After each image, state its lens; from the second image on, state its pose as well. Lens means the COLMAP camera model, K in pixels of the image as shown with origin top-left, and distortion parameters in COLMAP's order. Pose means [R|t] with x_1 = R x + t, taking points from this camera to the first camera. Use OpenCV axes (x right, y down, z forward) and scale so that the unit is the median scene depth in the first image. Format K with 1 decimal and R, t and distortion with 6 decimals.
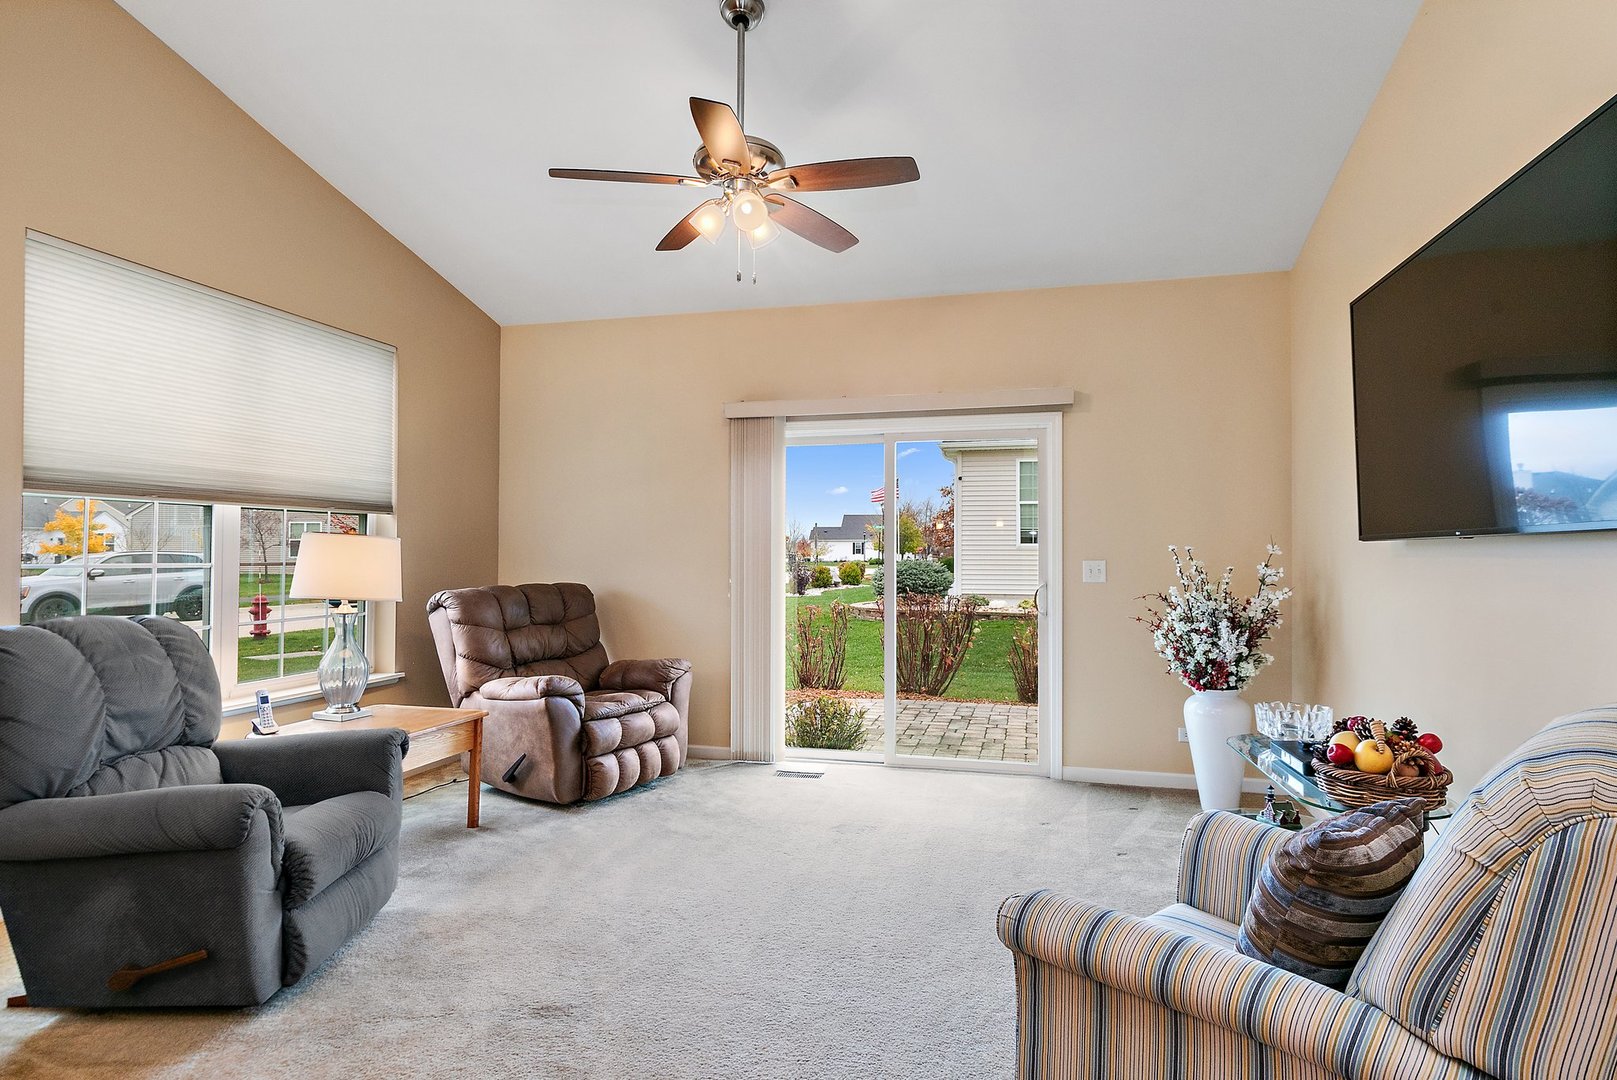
lens RADIAL K [[857.7, 0, 835.0], [0, 857.7, 544.9], [0, 0, 1]] dist [-0.003576, -0.000235]
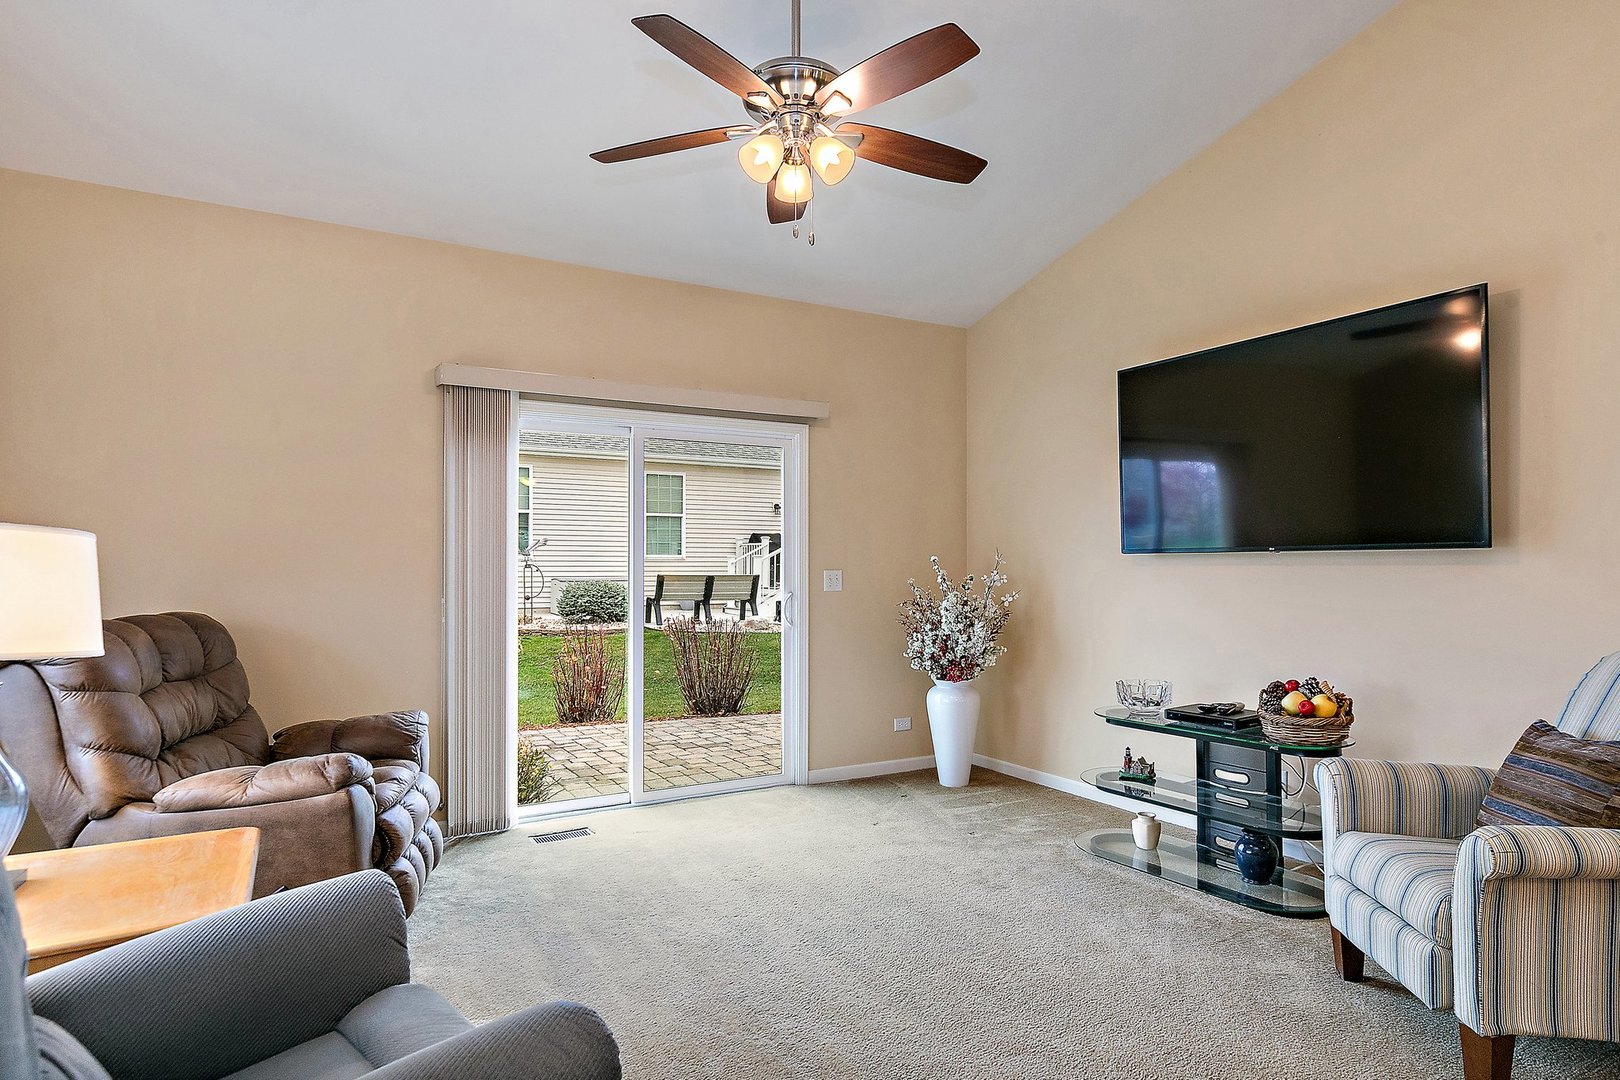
lens RADIAL K [[859.3, 0, 798.4], [0, 859.3, 560.9], [0, 0, 1]] dist [-0.003576, -0.000235]
pose [[0.732220, 0.001533, 0.681067, -0.469626], [-0.005380, 0.999979, 0.003533, 0.003414], [-0.681047, -0.006251, 0.732213, 0.268814]]
